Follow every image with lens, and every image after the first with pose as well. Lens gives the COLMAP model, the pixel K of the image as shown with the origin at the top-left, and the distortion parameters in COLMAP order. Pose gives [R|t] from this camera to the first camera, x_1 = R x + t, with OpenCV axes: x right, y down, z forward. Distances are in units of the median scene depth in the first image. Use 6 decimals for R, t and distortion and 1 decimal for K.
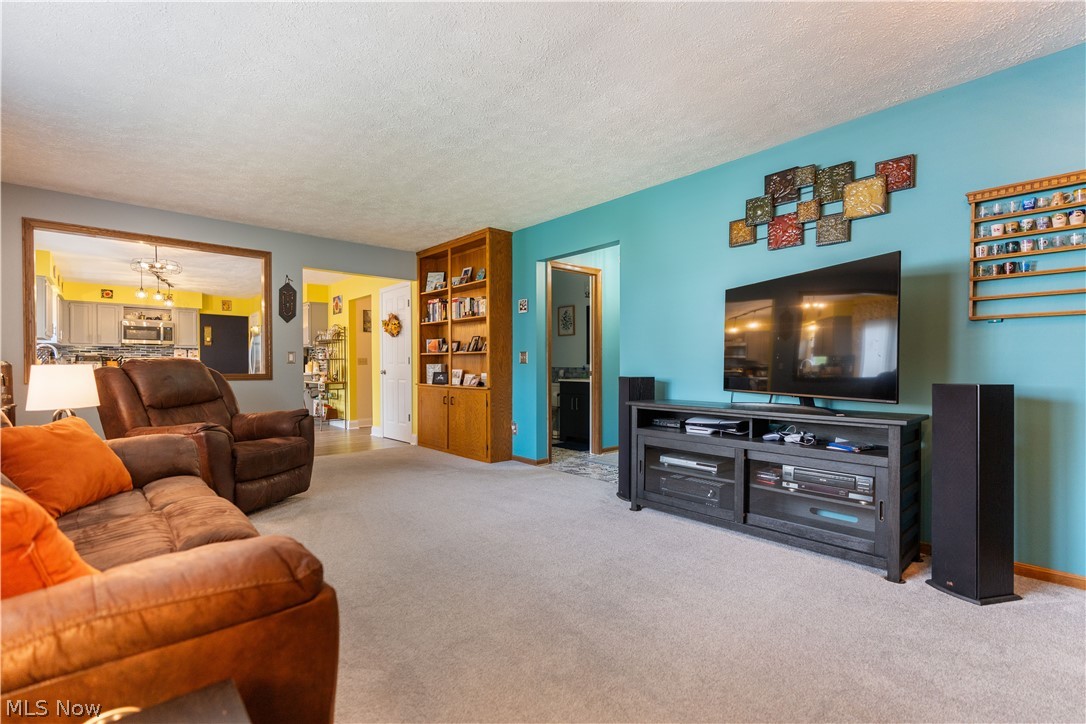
lens RADIAL K [[491.8, 0, 545.9], [0, 491.8, 369.1], [0, 0, 1]] dist [-0.004198, 0.000977]
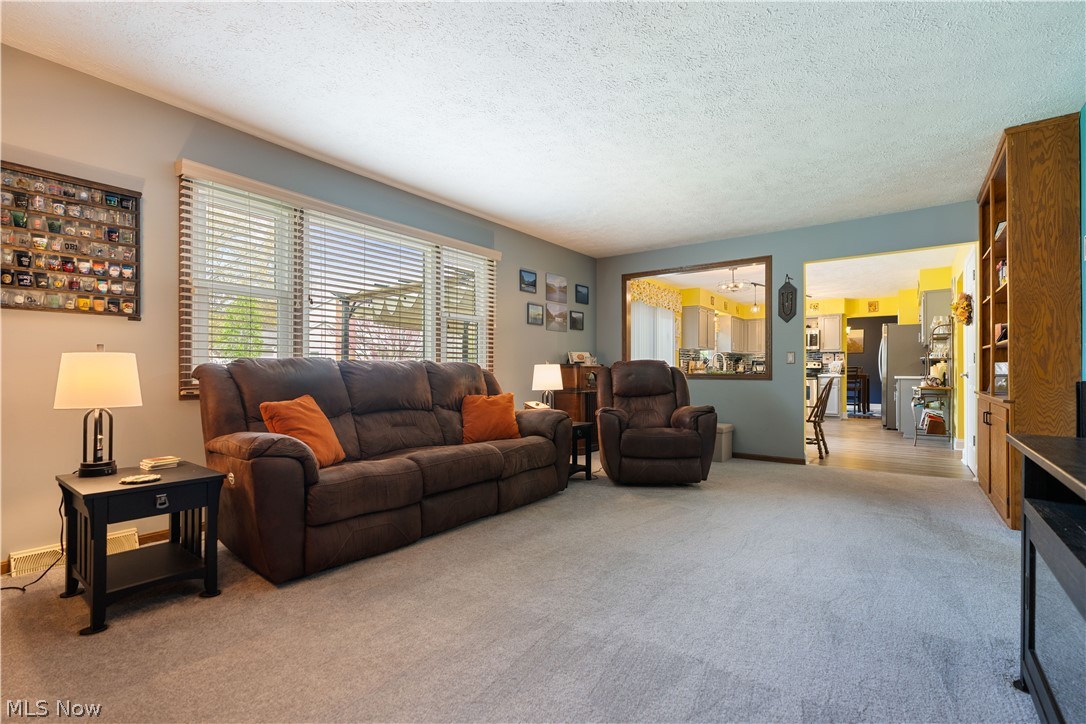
lens RADIAL K [[491.8, 0, 544.7], [0, 491.8, 366.1], [0, 0, 1]] dist [-0.004198, 0.000977]
pose [[0.211946, -0.005180, -0.977268, 0.196503], [-0.011911, 0.999898, -0.007883, 0.004088], [0.977209, 0.013311, 0.211863, 0.186476]]
